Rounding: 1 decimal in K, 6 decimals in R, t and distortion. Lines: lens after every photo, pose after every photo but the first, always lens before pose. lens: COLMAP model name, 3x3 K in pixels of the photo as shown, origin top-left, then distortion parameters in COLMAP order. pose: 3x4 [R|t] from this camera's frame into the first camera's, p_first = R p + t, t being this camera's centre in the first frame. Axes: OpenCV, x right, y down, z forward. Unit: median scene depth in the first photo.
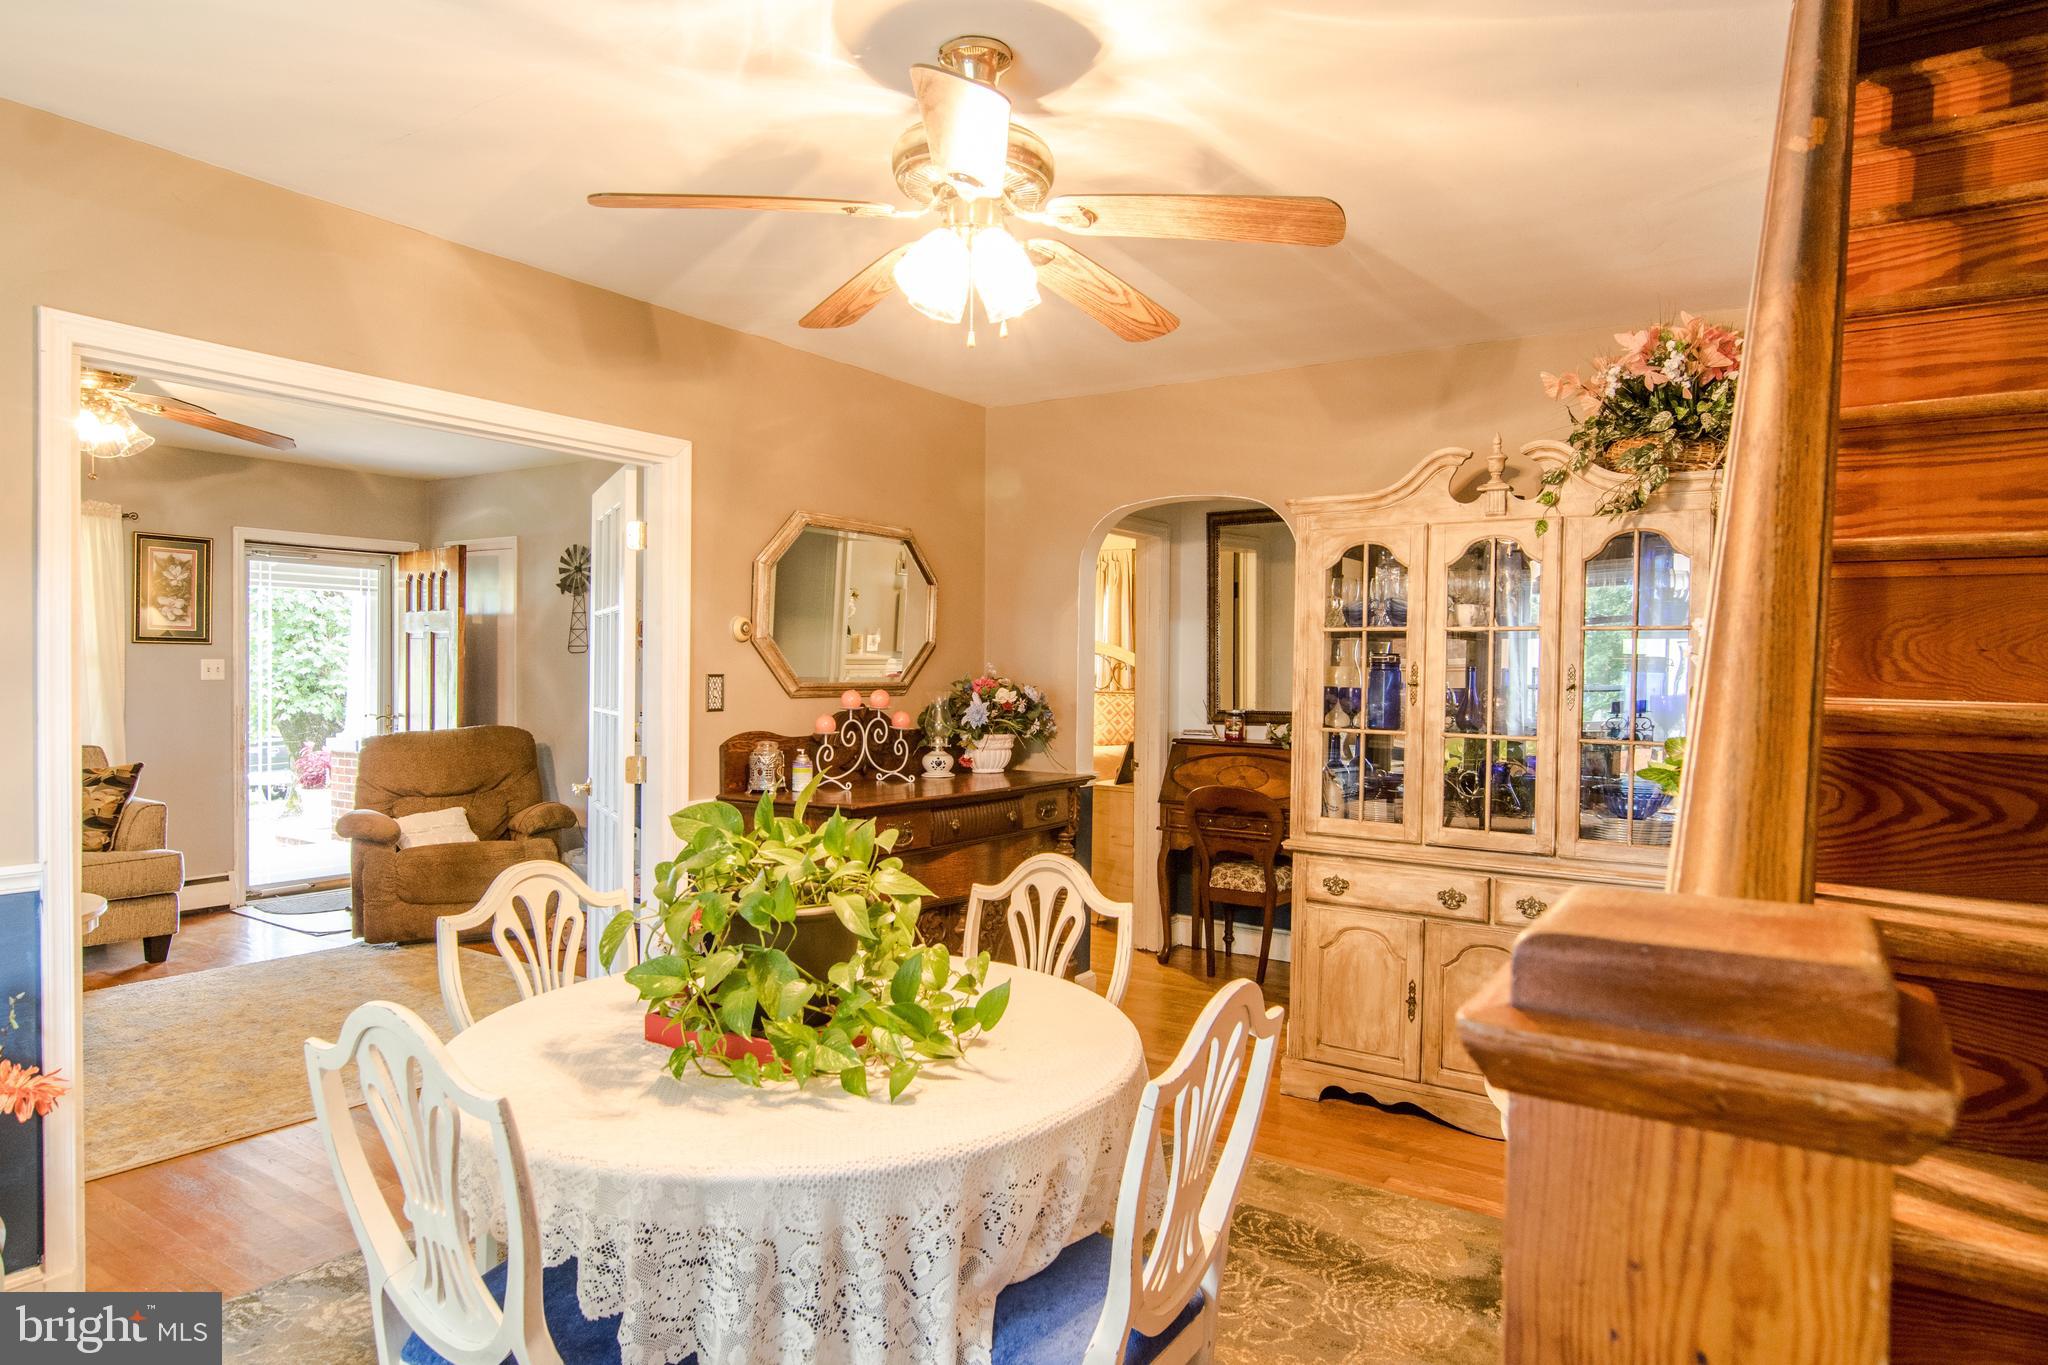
lens RADIAL K [[1168.7, 0, 1008.7], [0, 1168.7, 699.2], [0, 0, 1]] dist [0.005397, 0.000739]
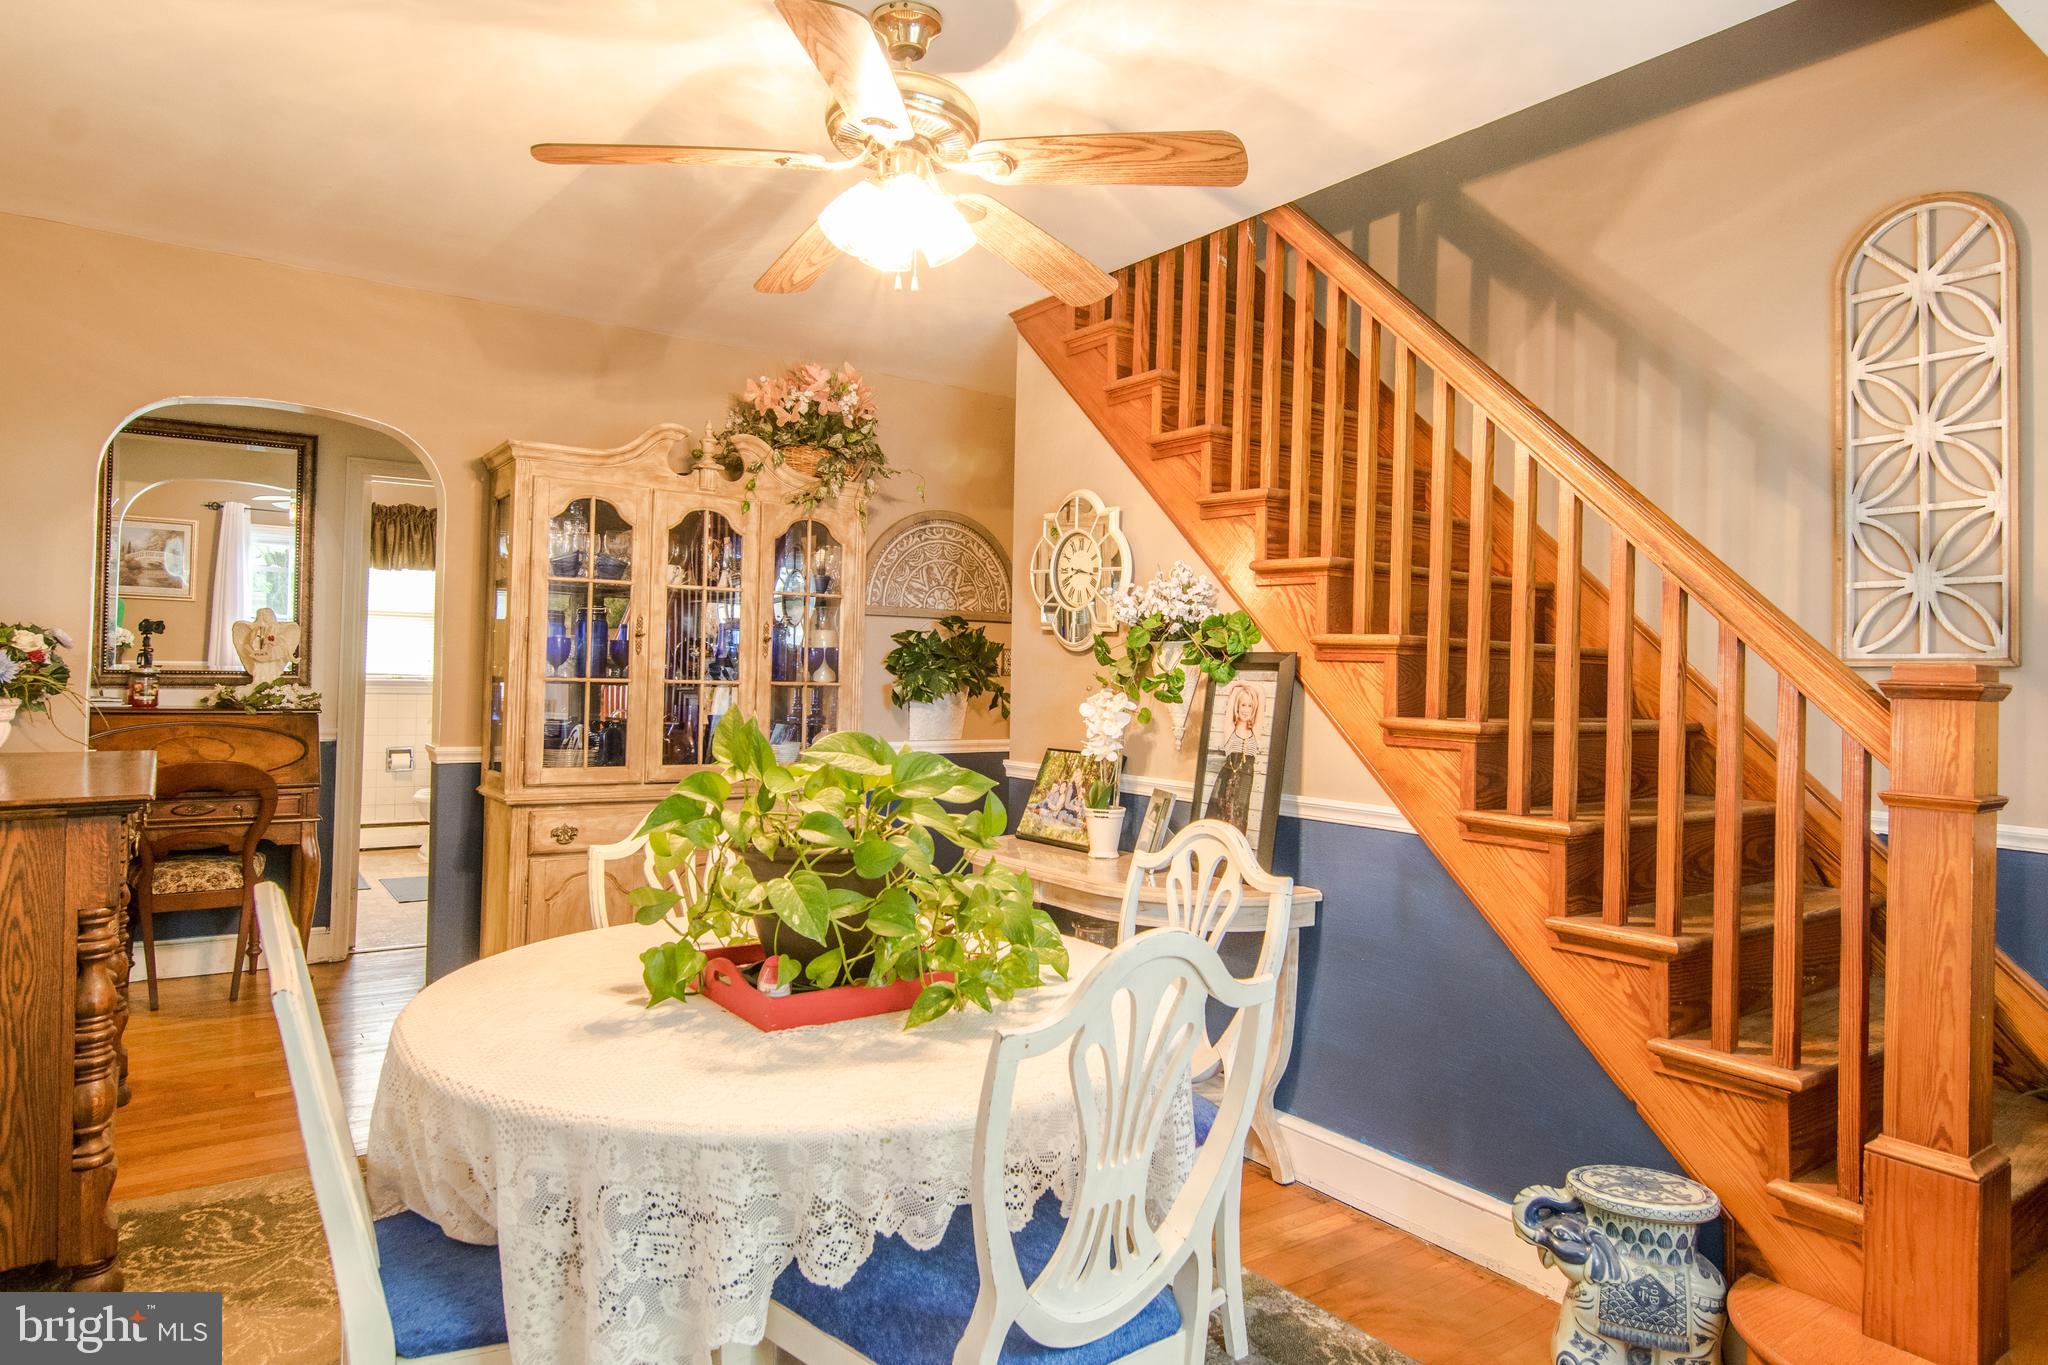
lens RADIAL K [[1168.7, 0, 1011.7], [0, 1168.7, 661.5], [0, 0, 1]] dist [0.005397, 0.000739]
pose [[0.381881, 0.002337, 0.924208, -0.516532], [0.004383, 0.999981, -0.004340, 0.017729], [-0.924201, 0.005709, 0.381864, 0.270591]]
